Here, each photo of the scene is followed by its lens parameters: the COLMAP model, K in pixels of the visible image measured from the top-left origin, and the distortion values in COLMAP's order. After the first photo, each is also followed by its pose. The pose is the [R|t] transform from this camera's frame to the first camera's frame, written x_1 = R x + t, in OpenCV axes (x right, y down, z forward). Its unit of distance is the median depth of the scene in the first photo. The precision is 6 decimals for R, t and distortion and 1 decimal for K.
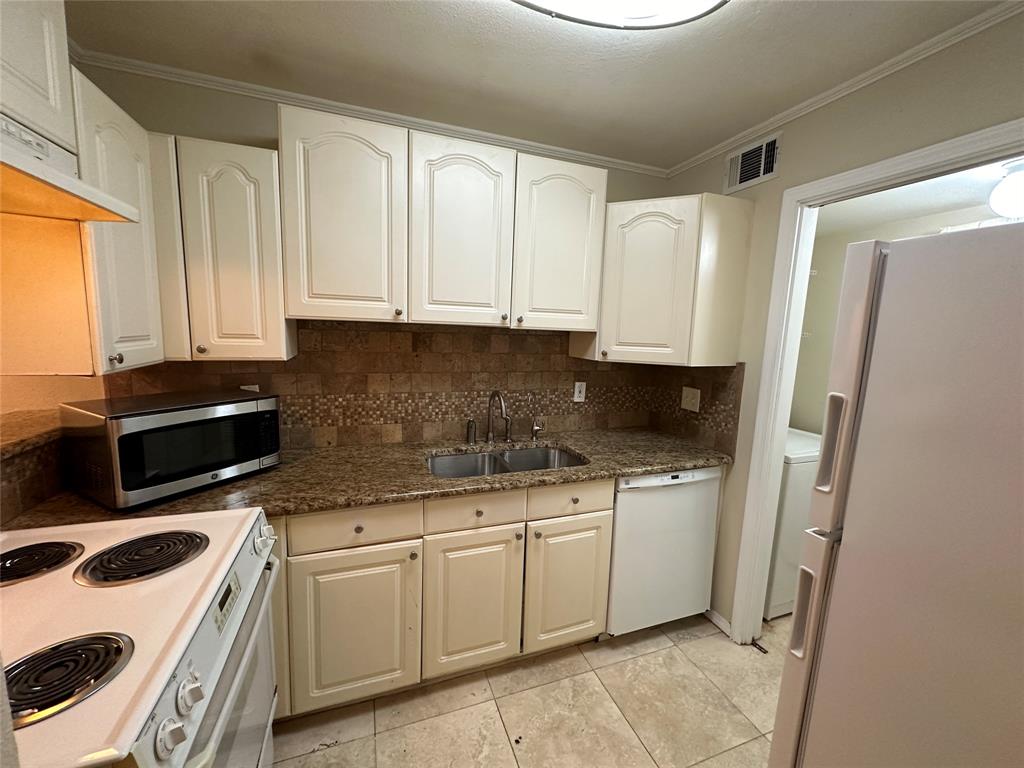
lens RADIAL K [[406.4, 0, 510.4], [0, 406.4, 382.8], [0, 0, 1]] dist [-0.001170, 0.000242]
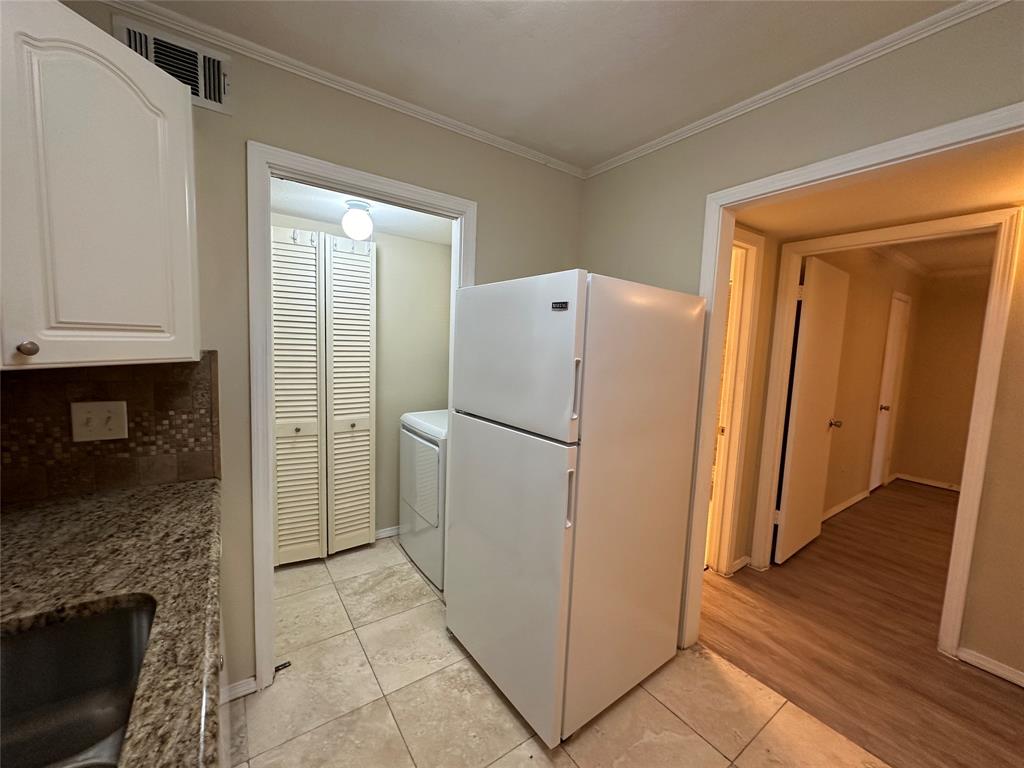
lens RADIAL K [[406.4, 0, 509.4], [0, 406.4, 383.7], [0, 0, 1]] dist [-0.001170, 0.000242]
pose [[-0.258895, -0.137568, 0.956059, -0.296384], [0.085813, 0.982616, 0.164627, -0.067721], [-0.962086, 0.124663, -0.242589, 0.680038]]
